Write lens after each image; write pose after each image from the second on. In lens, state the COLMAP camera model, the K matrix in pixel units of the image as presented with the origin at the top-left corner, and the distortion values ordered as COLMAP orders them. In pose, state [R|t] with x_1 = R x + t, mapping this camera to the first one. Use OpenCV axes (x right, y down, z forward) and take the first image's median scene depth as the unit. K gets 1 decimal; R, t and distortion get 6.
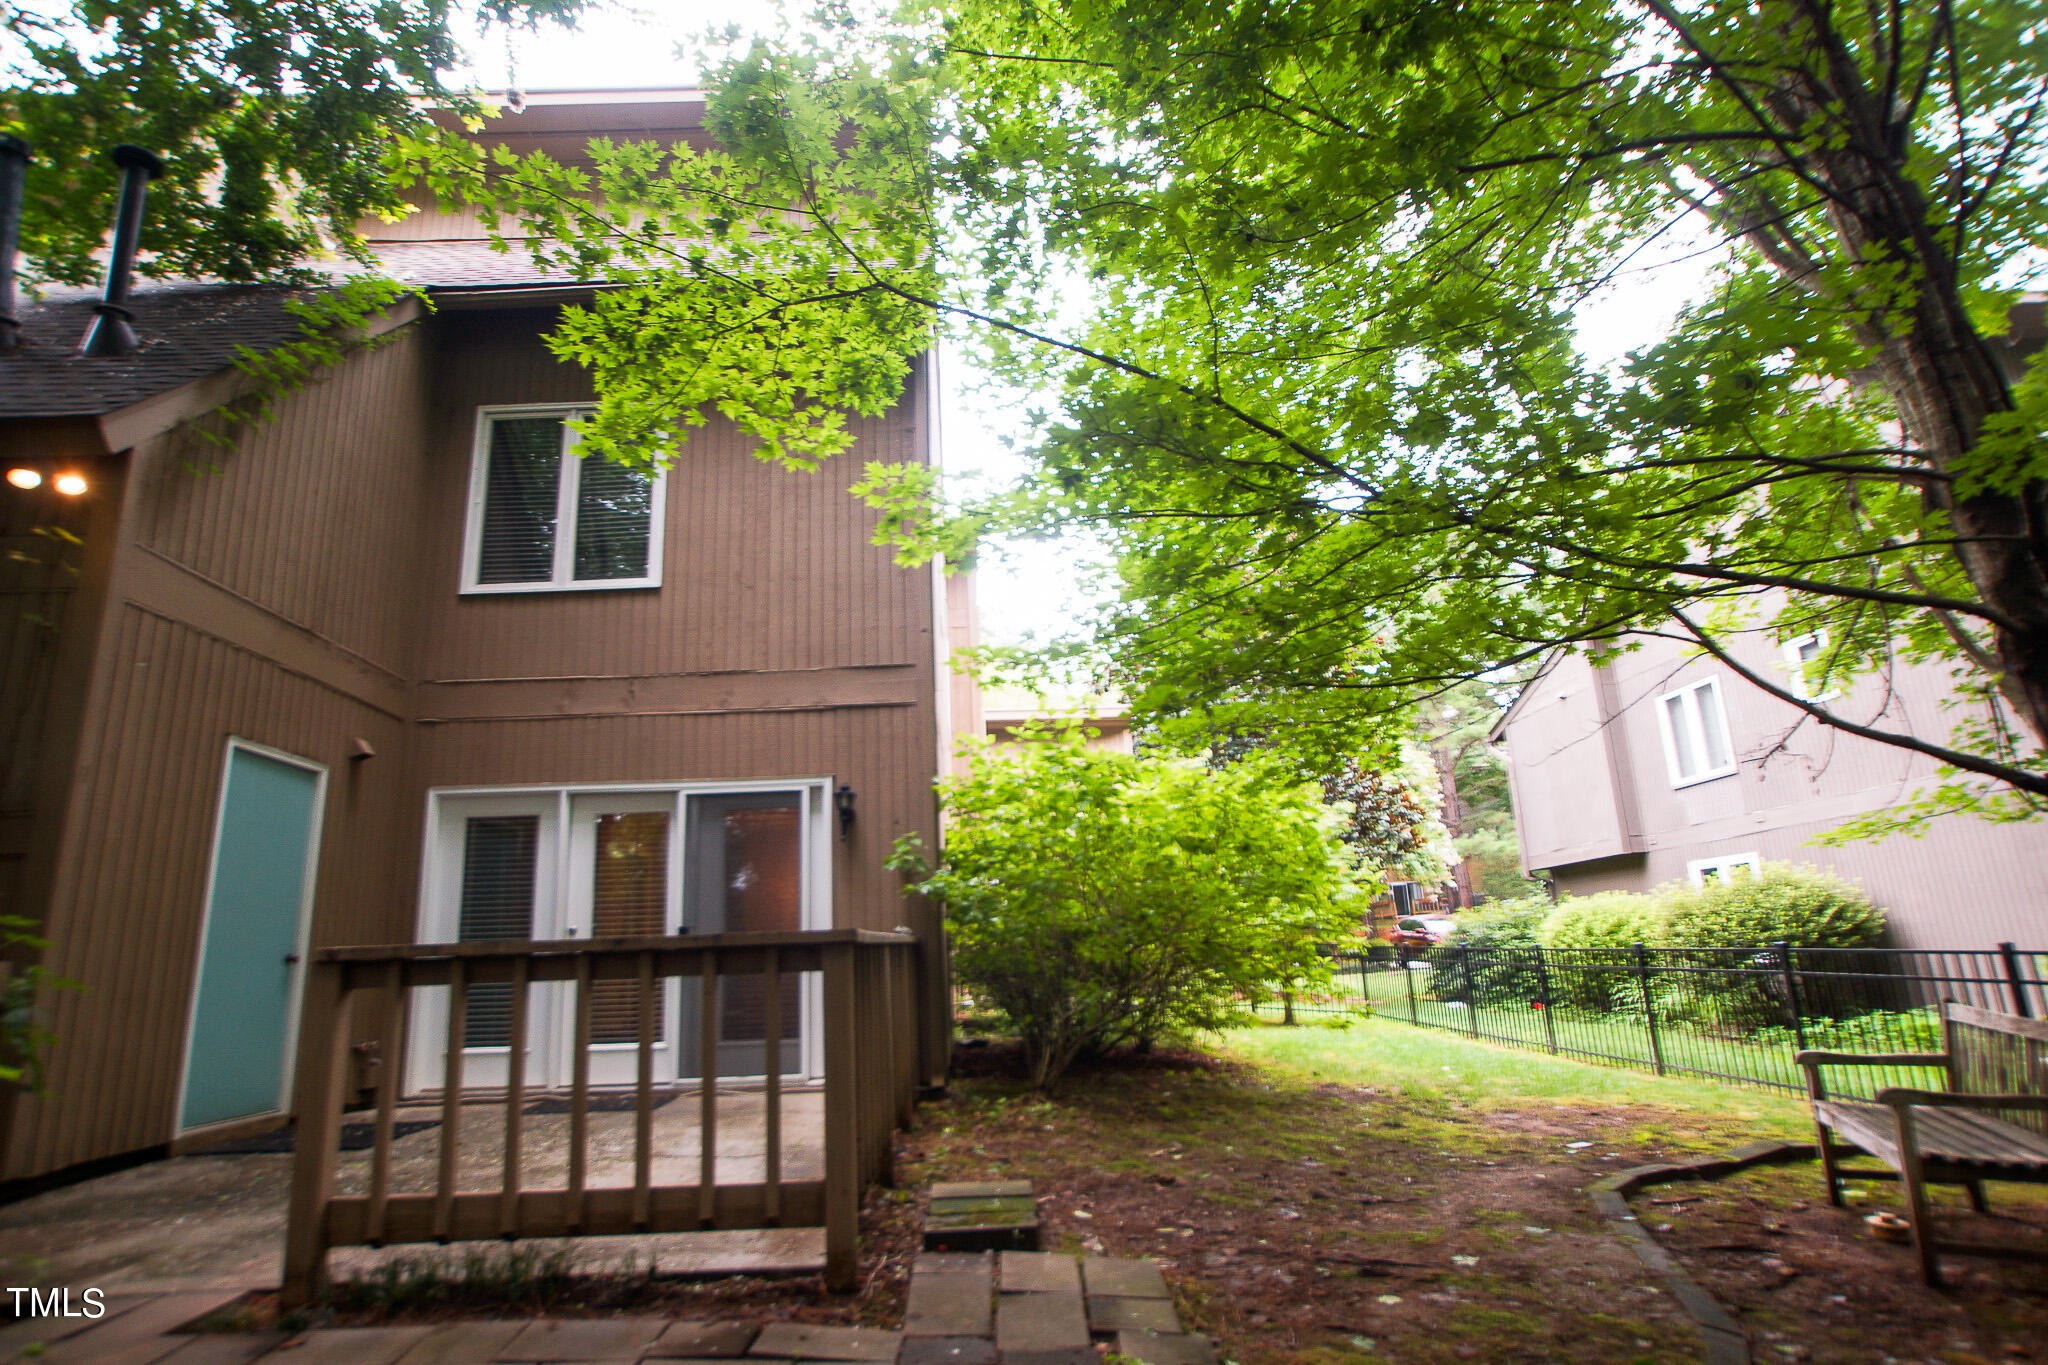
lens RADIAL K [[1082.9, 0, 1016.3], [0, 1082.9, 691.2], [0, 0, 1]] dist [0.000515, 0.000381]
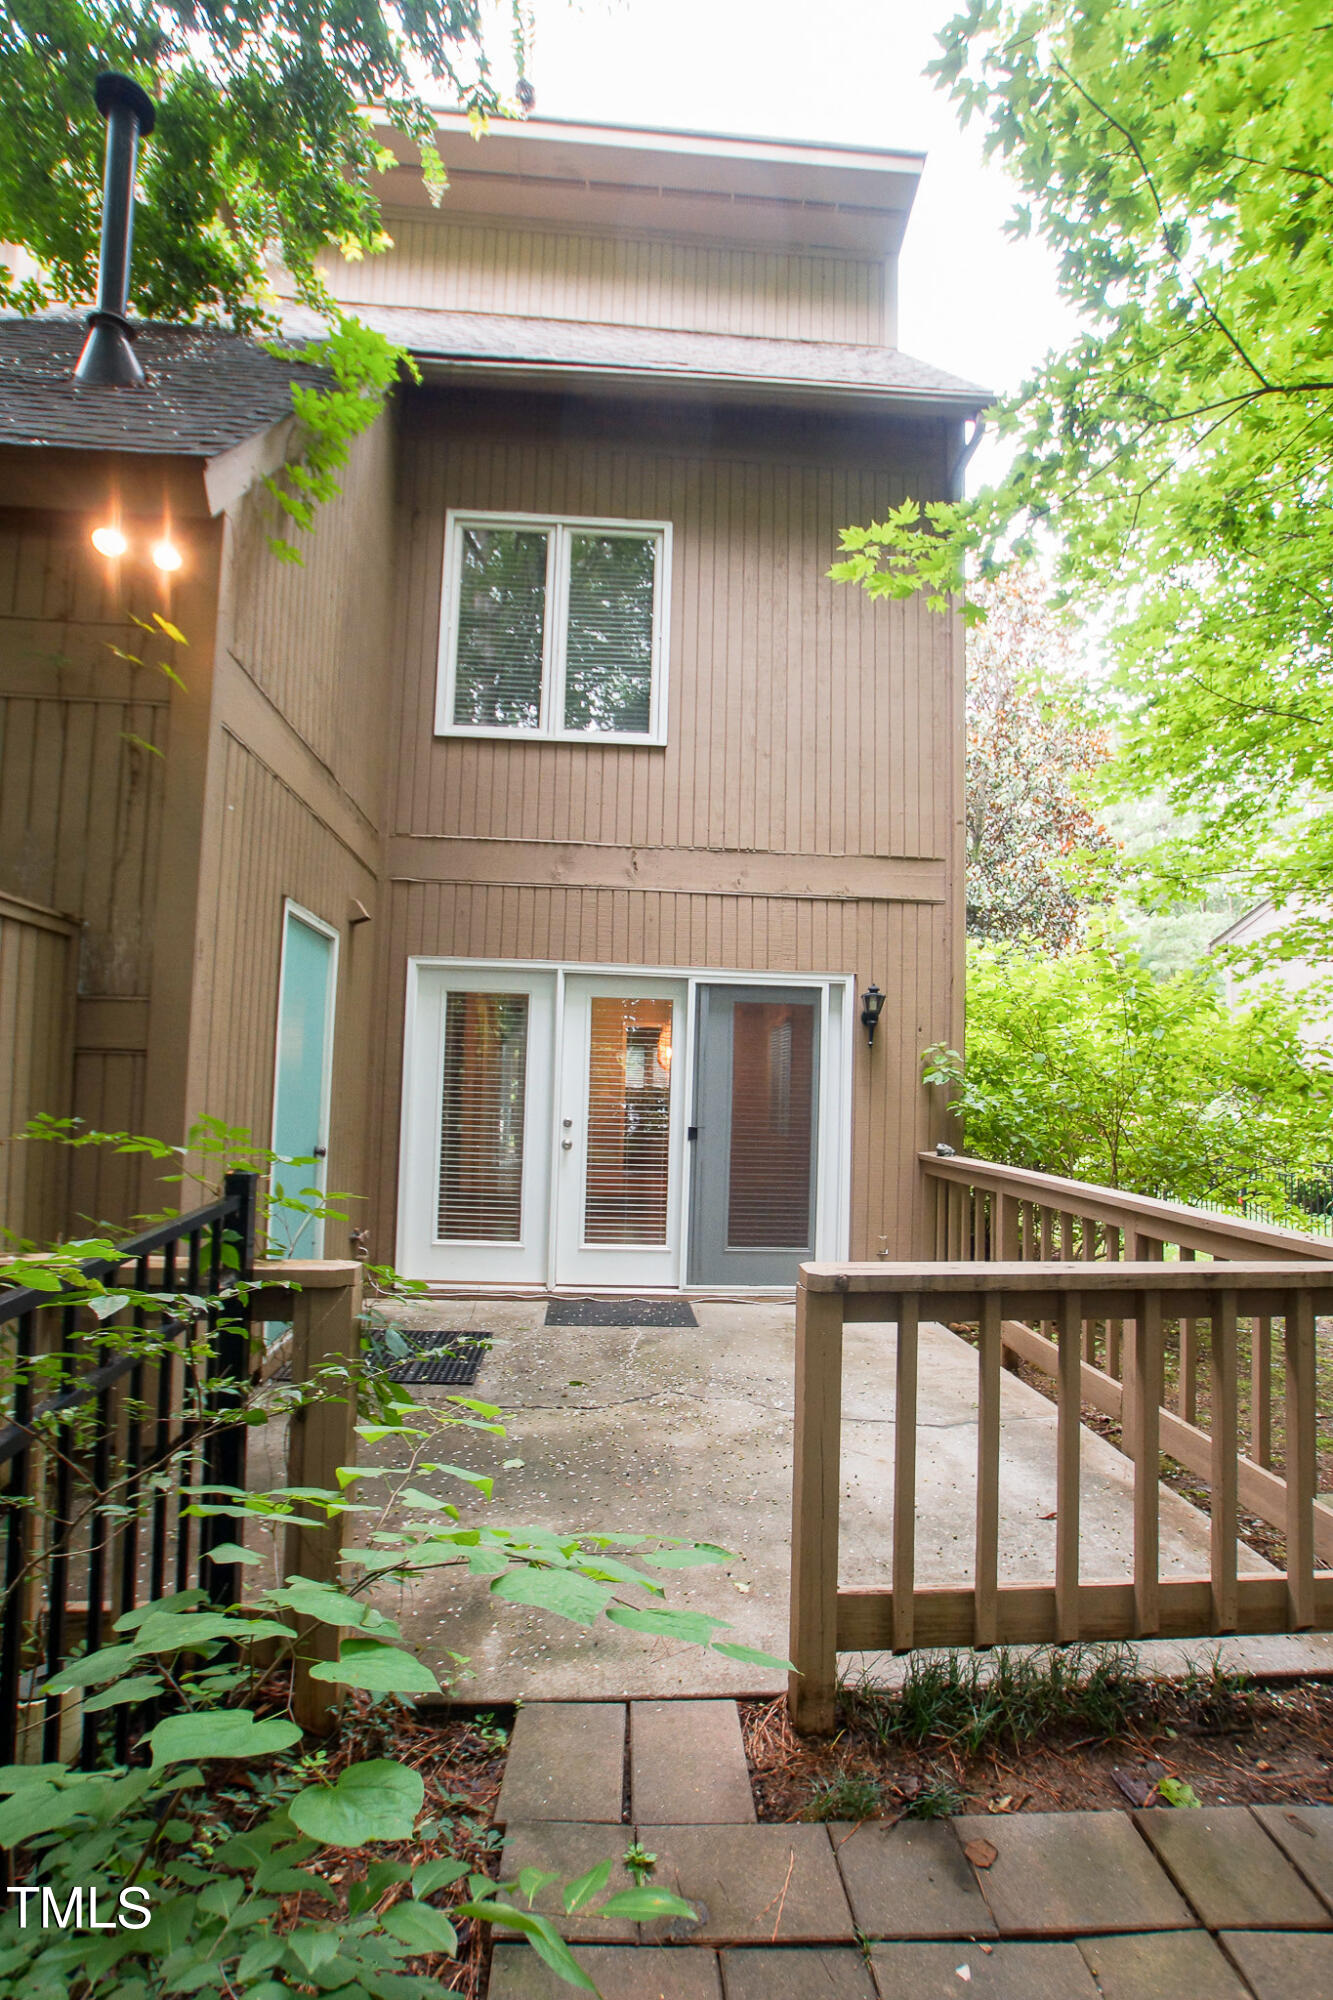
lens RADIAL K [[958.6, 0, 671.2], [0, 958.6, 1002.9], [0, 0, 1]] dist [-0.015513, 0.002467]
pose [[0.994219, 0.065773, 0.084865, -0.388864], [-0.078782, 0.983904, 0.160397, -0.015749], [-0.072949, -0.166155, 0.983398, 0.198888]]
